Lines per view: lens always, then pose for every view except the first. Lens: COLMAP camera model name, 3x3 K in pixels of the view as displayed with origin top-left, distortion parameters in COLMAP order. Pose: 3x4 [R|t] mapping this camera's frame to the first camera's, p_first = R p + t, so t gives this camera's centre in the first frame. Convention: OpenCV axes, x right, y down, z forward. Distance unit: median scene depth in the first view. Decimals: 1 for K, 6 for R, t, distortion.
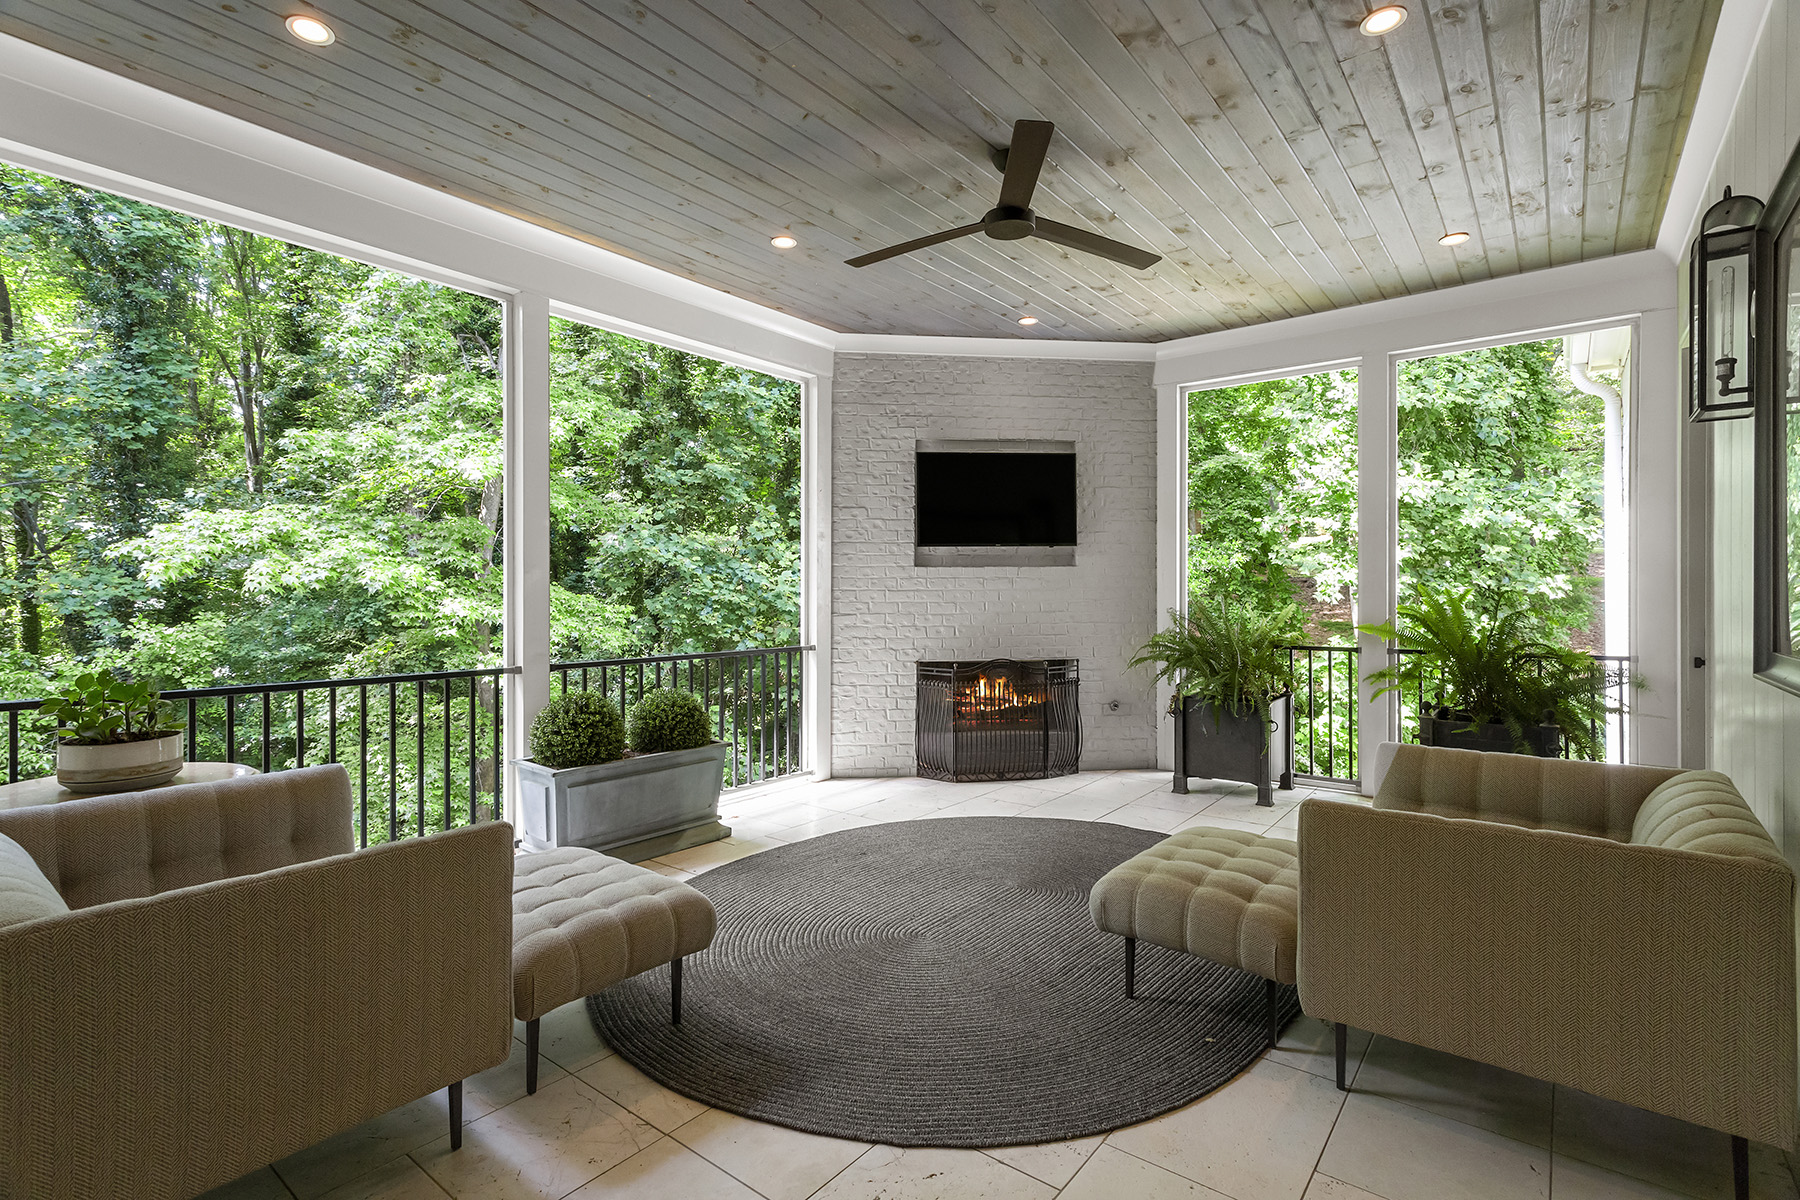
lens RADIAL K [[868.6, 0, 894.1], [0, 868.6, 600.1], [0, 0, 1]] dist [-0.000607, 0.001068]
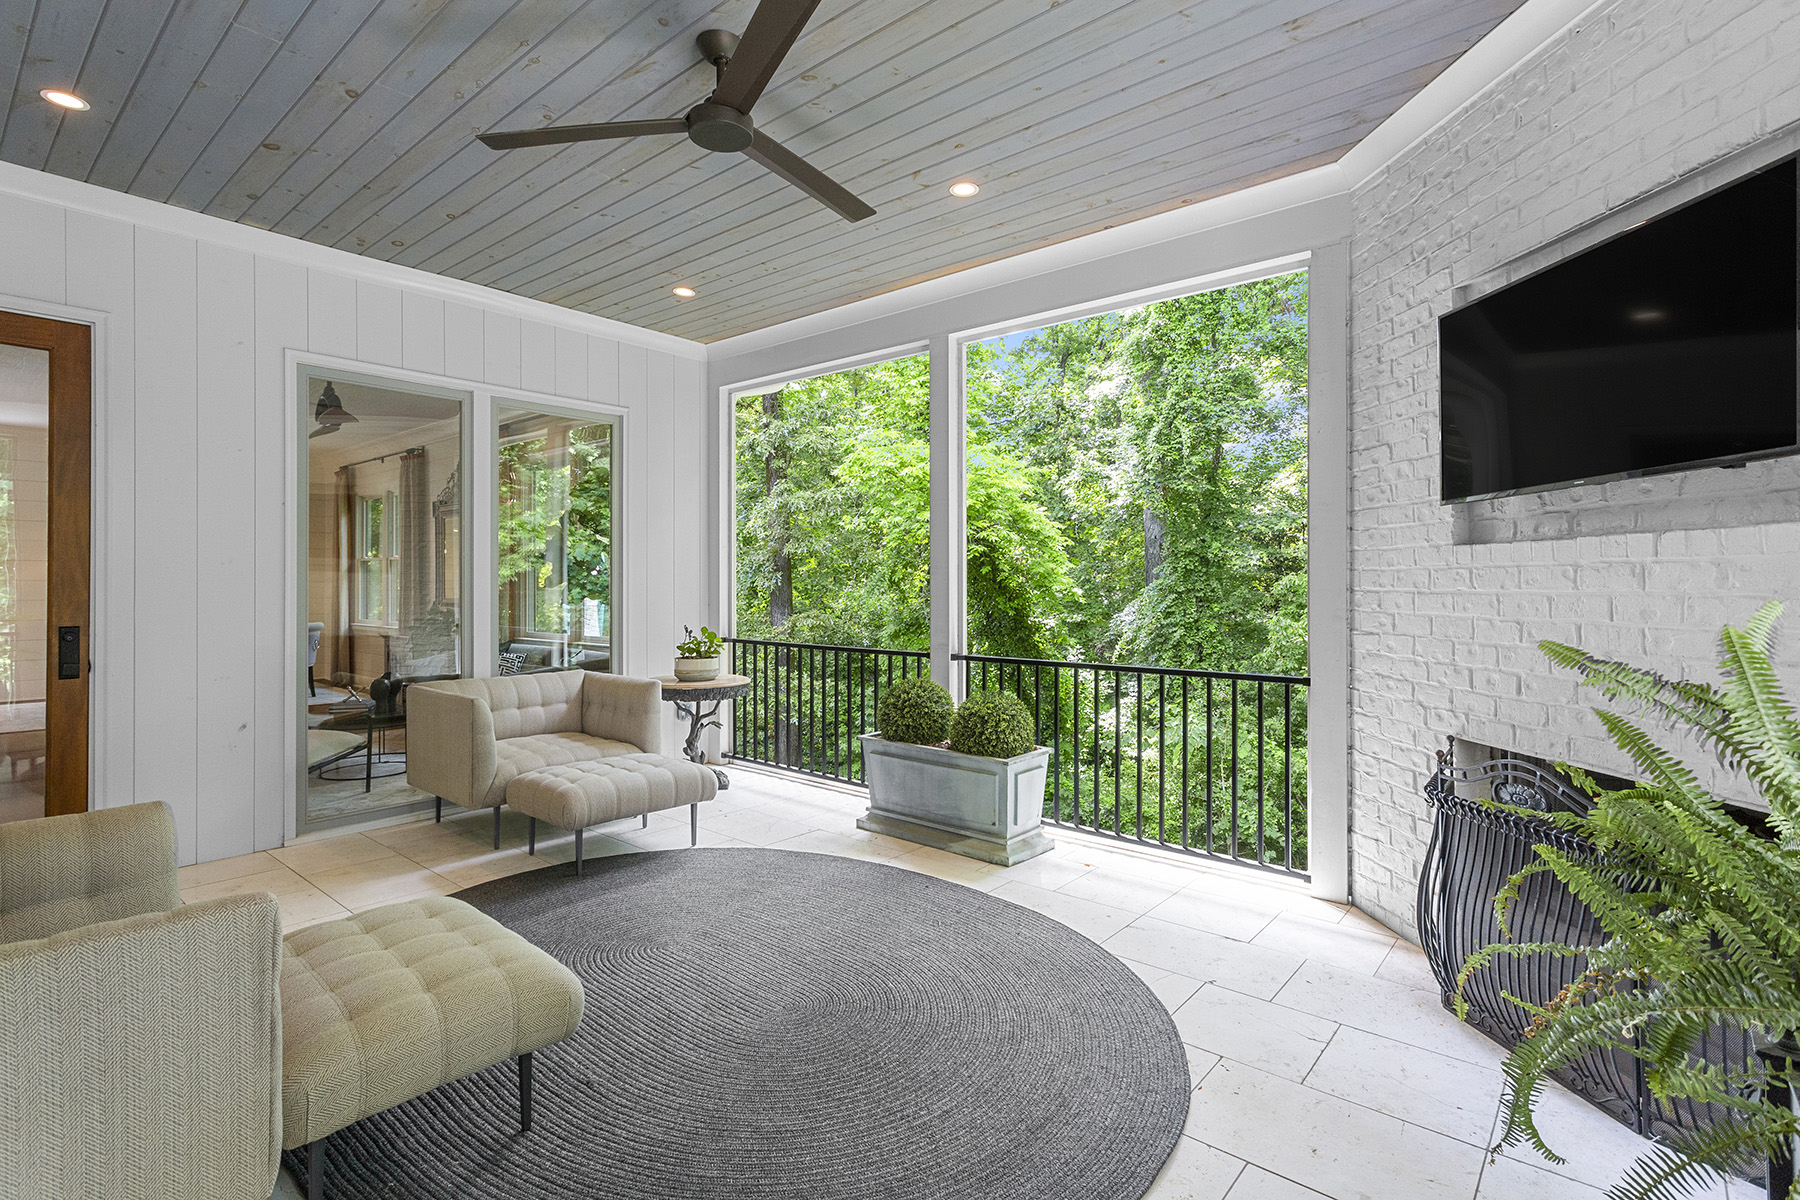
lens RADIAL K [[868.6, 0, 896.3], [0, 868.6, 581.7], [0, 0, 1]] dist [-0.000607, 0.001068]
pose [[-0.056286, 0.001381, -0.998414, 0.737441], [-0.010934, 0.999938, 0.001999, -0.021137], [0.998355, 0.011029, -0.056267, 0.977645]]
